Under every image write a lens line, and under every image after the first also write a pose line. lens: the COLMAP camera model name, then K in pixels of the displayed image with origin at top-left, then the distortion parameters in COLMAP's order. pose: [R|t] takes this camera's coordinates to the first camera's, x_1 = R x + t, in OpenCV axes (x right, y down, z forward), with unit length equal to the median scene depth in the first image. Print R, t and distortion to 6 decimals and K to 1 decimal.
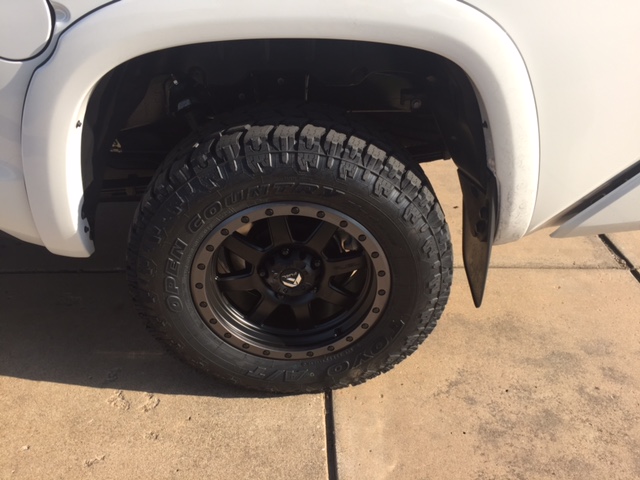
lens RADIAL K [[544.2, 0, 317.3], [0, 544.2, 224.5], [0, 0, 1]] dist [0.051857, -0.091375]
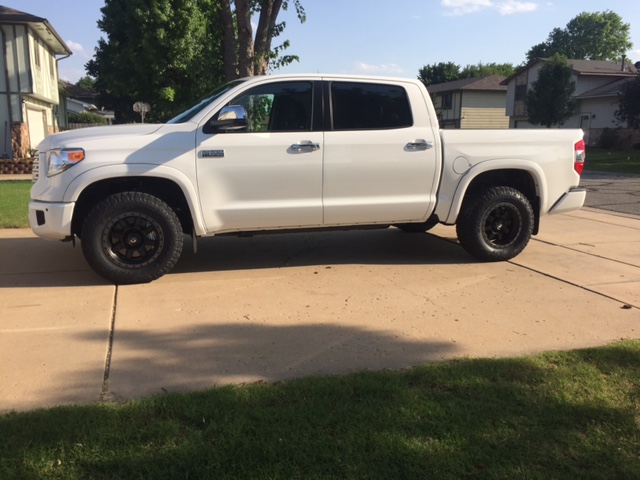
lens RADIAL K [[544.2, 0, 317.3], [0, 544.2, 224.5], [0, 0, 1]] dist [0.051857, -0.091375]
pose [[0.960294, -0.051012, 0.274288, -2.466484], [0.148071, 0.926436, -0.346107, 1.297934], [-0.236455, 0.372979, 0.897204, -2.355092]]
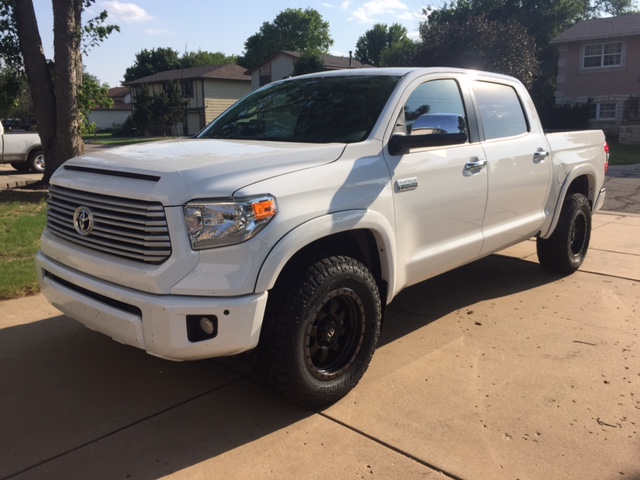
lens RADIAL K [[534.9, 0, 320.0], [0, 534.9, 240.0], [0, 0, 1]] dist [0.059110, 0.000889]
pose [[0.709278, -0.165377, 0.685256, -3.967019], [0.374589, 0.911909, -0.167645, 0.102254], [-0.597167, 0.375596, 0.708745, -0.661849]]
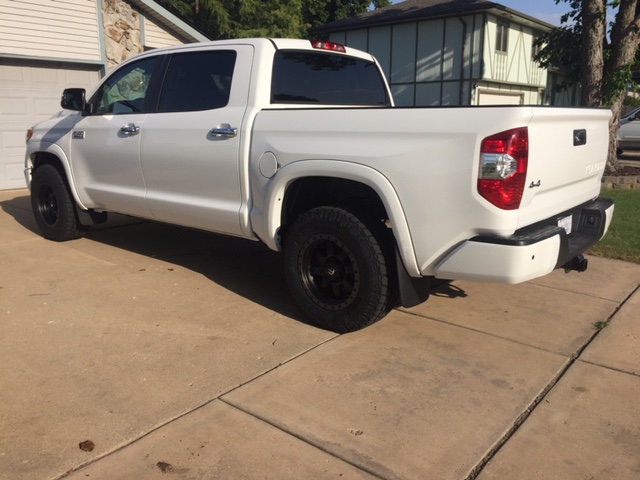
lens RADIAL K [[544.2, 0, 317.3], [0, 544.2, 224.5], [0, 0, 1]] dist [0.051857, -0.091375]
pose [[0.752710, 0.120552, -0.647221, 1.440734], [-0.335729, 0.915945, -0.219843, 0.458686], [0.566316, 0.382769, 0.729913, -0.900052]]
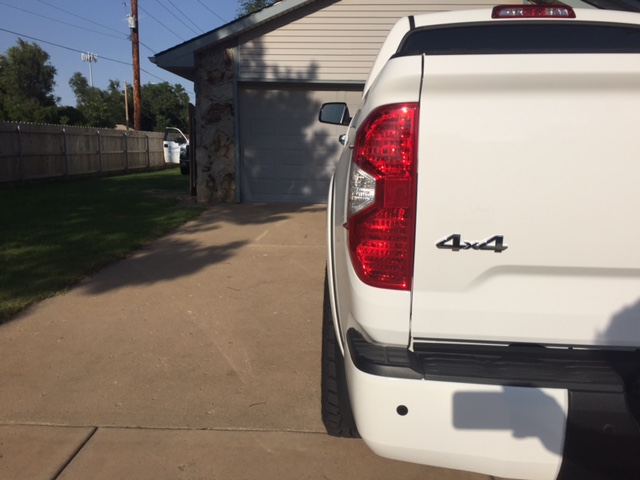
lens RADIAL K [[544.2, 0, 317.3], [0, 544.2, 224.5], [0, 0, 1]] dist [0.051857, -0.091375]
pose [[-0.081846, 0.133434, -0.987672, 1.533158], [-0.520996, 0.839083, 0.156534, -0.406573], [0.849626, 0.527385, 0.000843, 0.738230]]
